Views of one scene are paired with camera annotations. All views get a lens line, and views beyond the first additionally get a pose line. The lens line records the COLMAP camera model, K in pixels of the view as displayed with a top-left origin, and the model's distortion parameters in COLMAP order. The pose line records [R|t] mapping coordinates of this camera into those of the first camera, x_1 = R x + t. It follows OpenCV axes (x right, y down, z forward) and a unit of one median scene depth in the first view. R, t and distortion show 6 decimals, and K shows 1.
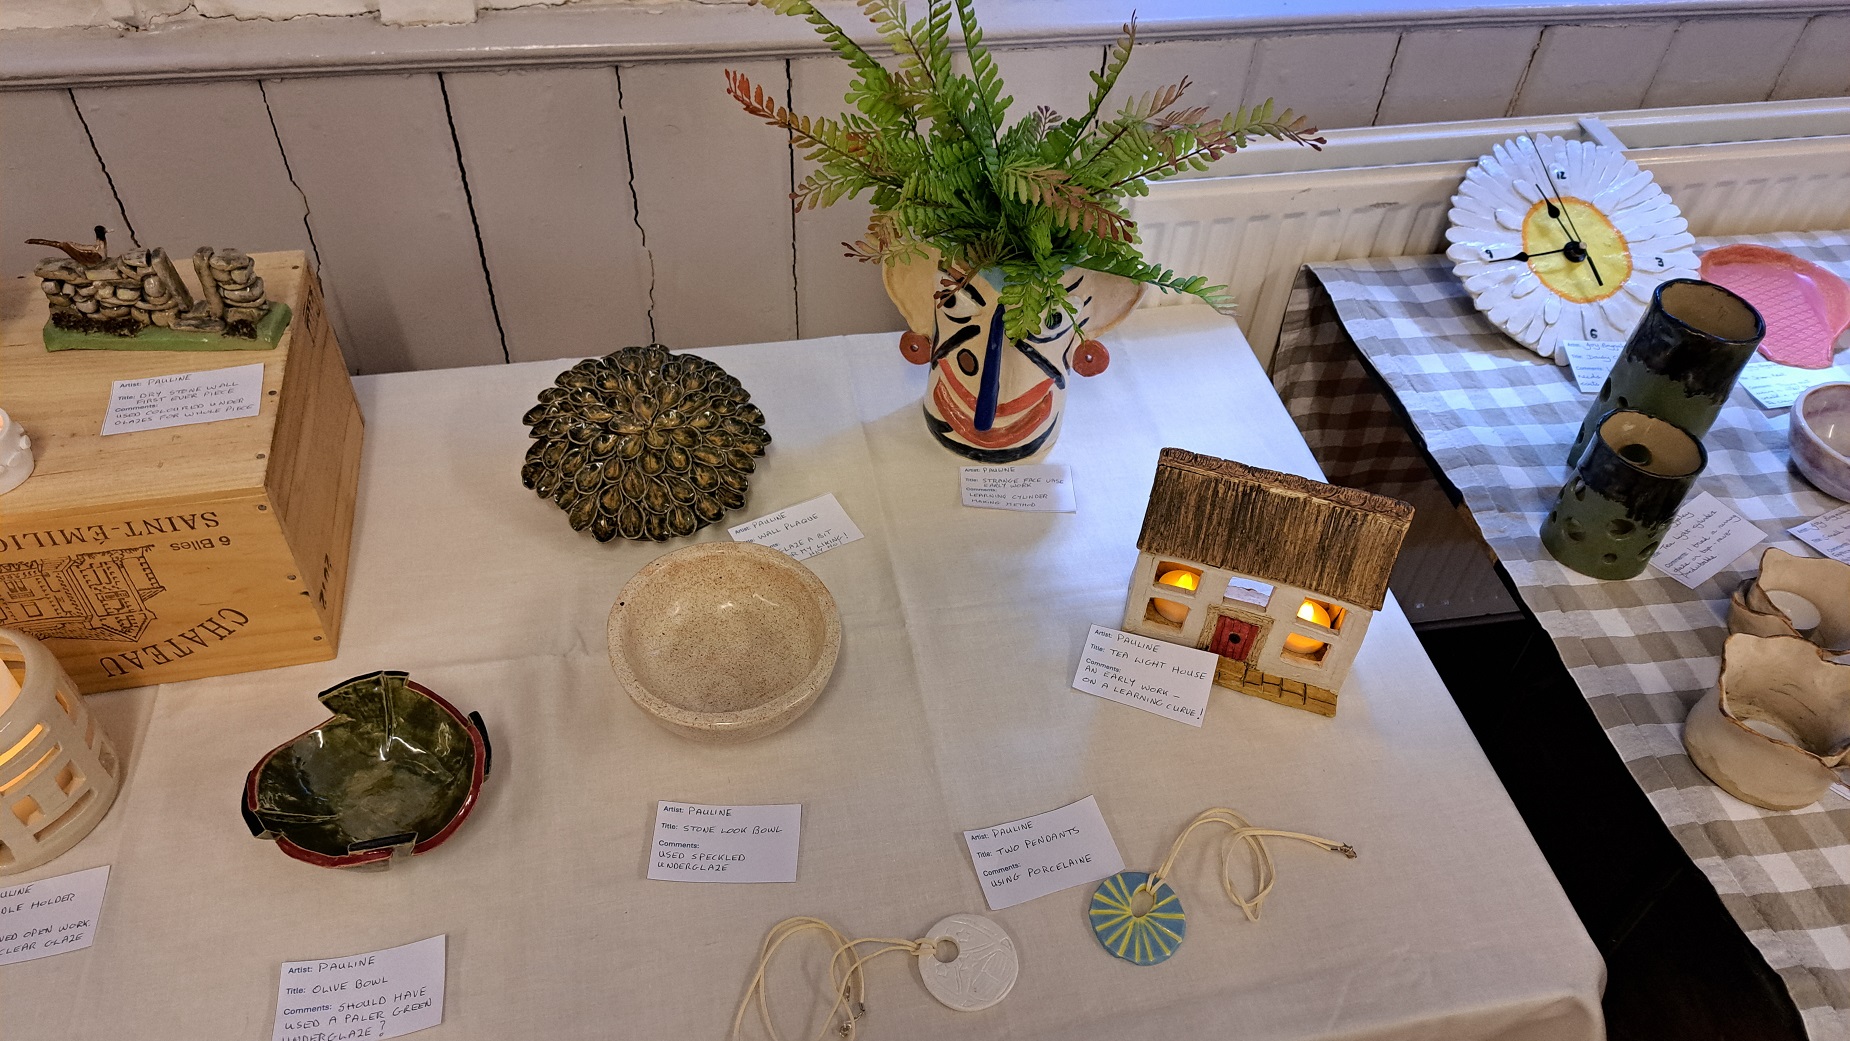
lens RADIAL K [[1303.6, 0, 925.2], [0, 1303.6, 481.8], [0, 0, 1]] dist [0.072719, -0.077486]
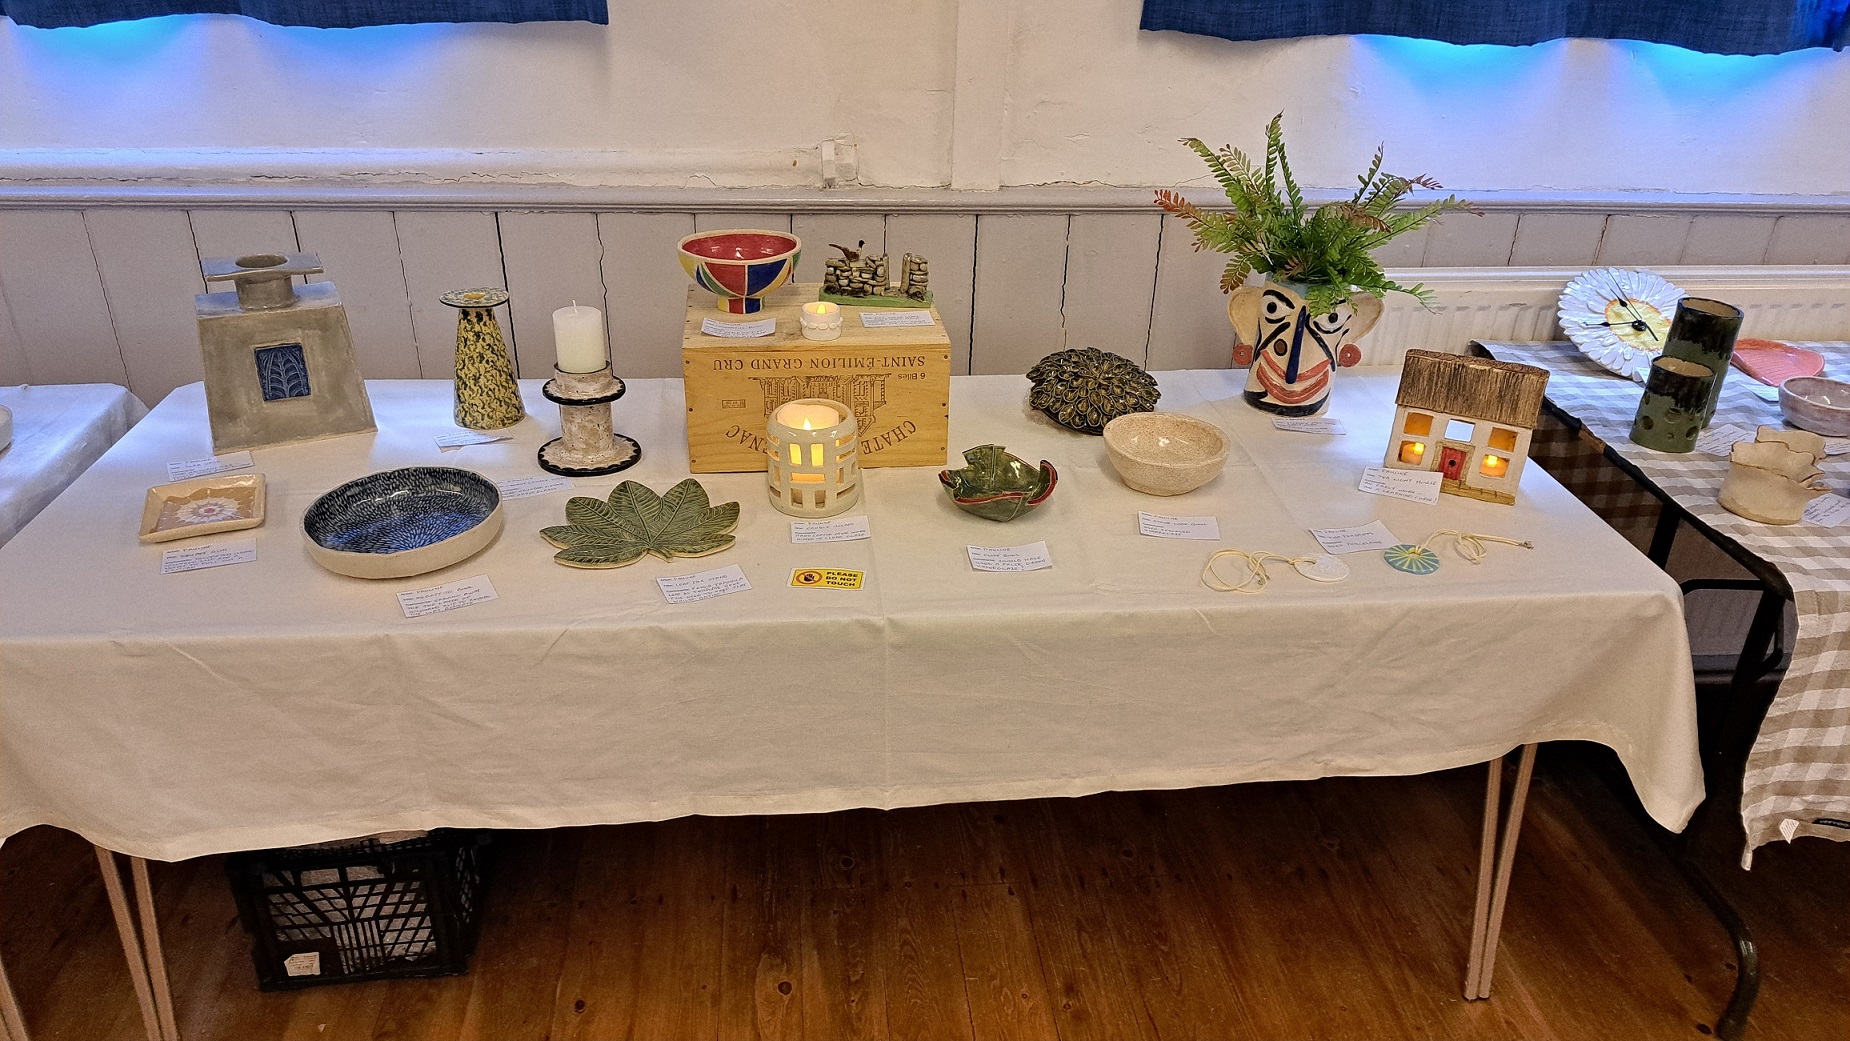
lens RADIAL K [[1303.6, 0, 922.6], [0, 1303.6, 524.5], [0, 0, 1]] dist [0.072719, -0.077486]
pose [[0.995713, 0.027118, -0.088429, -0.308703], [-0.052308, 0.953581, -0.296558, 0.742355], [0.076282, 0.299912, 0.950912, -0.706139]]
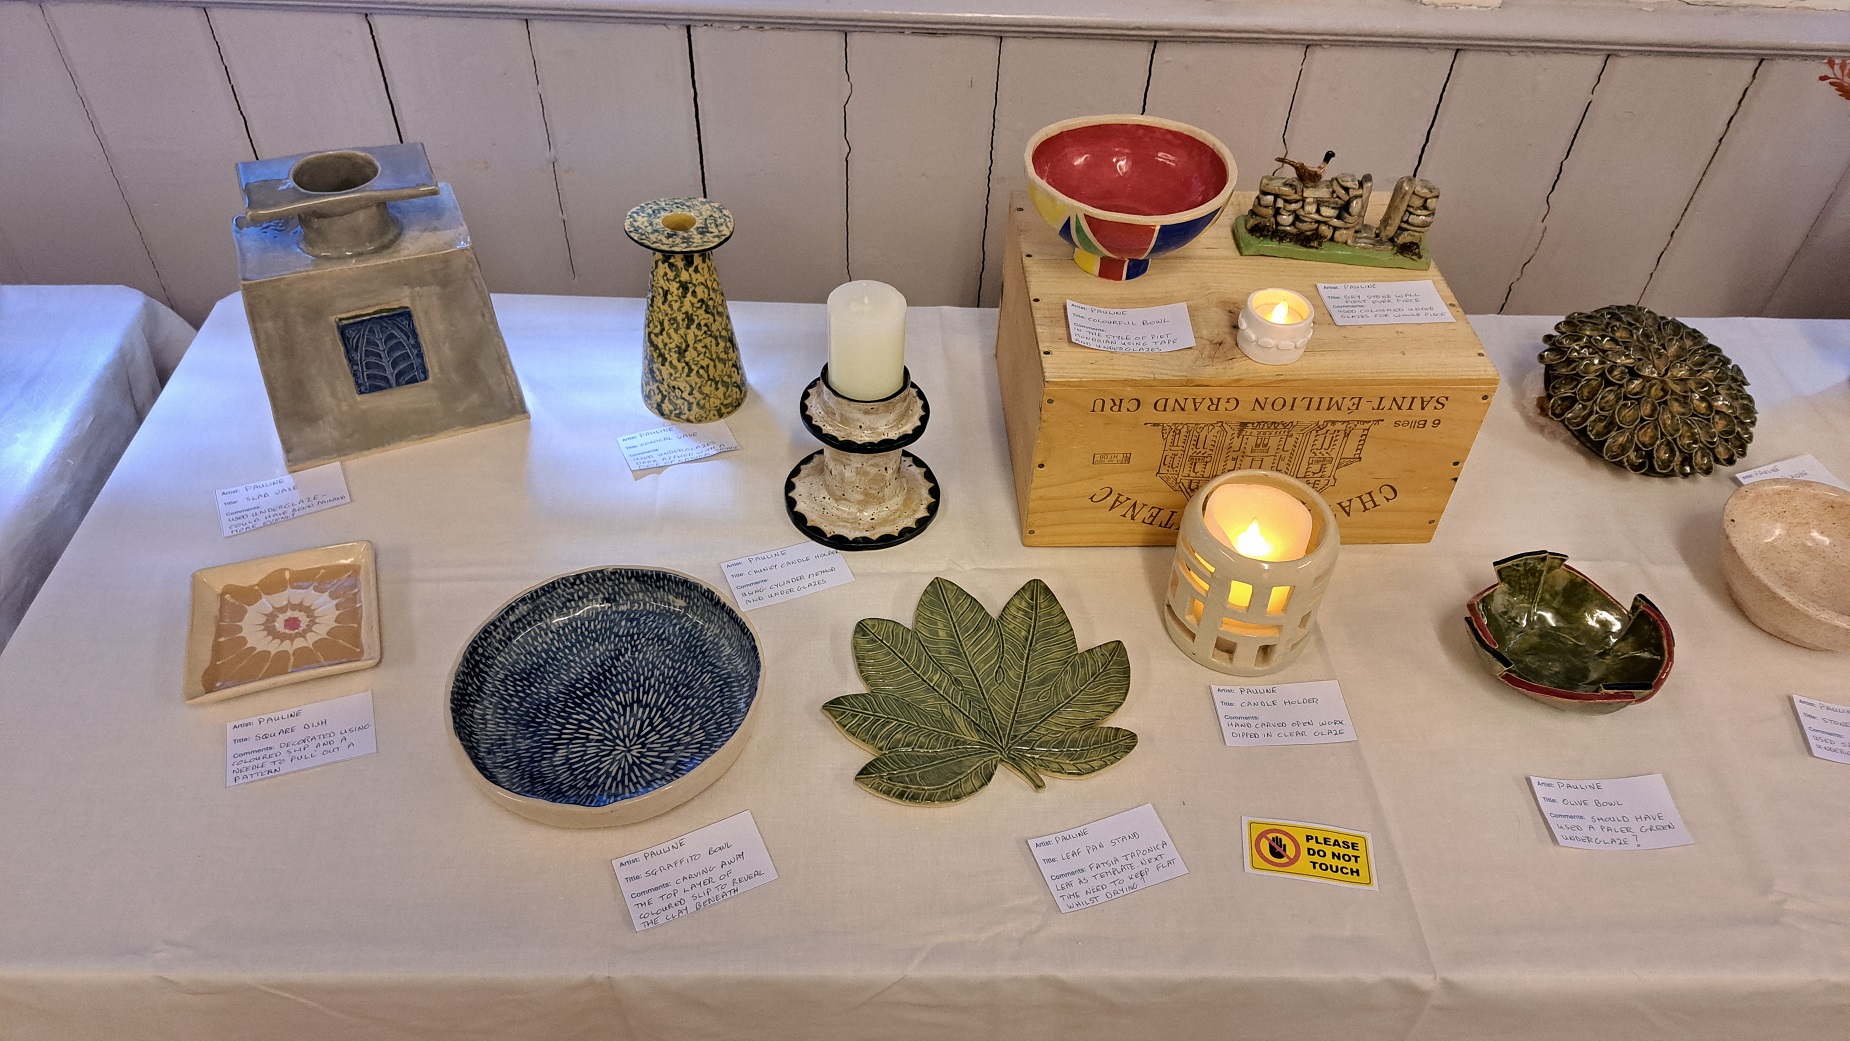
lens RADIAL K [[1303.6, 0, 922.5], [0, 1303.6, 517.1], [0, 0, 1]] dist [0.072719, -0.077486]
pose [[0.987119, 0.112810, -0.113444, -0.739080], [-0.113192, 0.993568, 0.003090, 0.154973], [0.113063, 0.009791, 0.993540, -0.190667]]
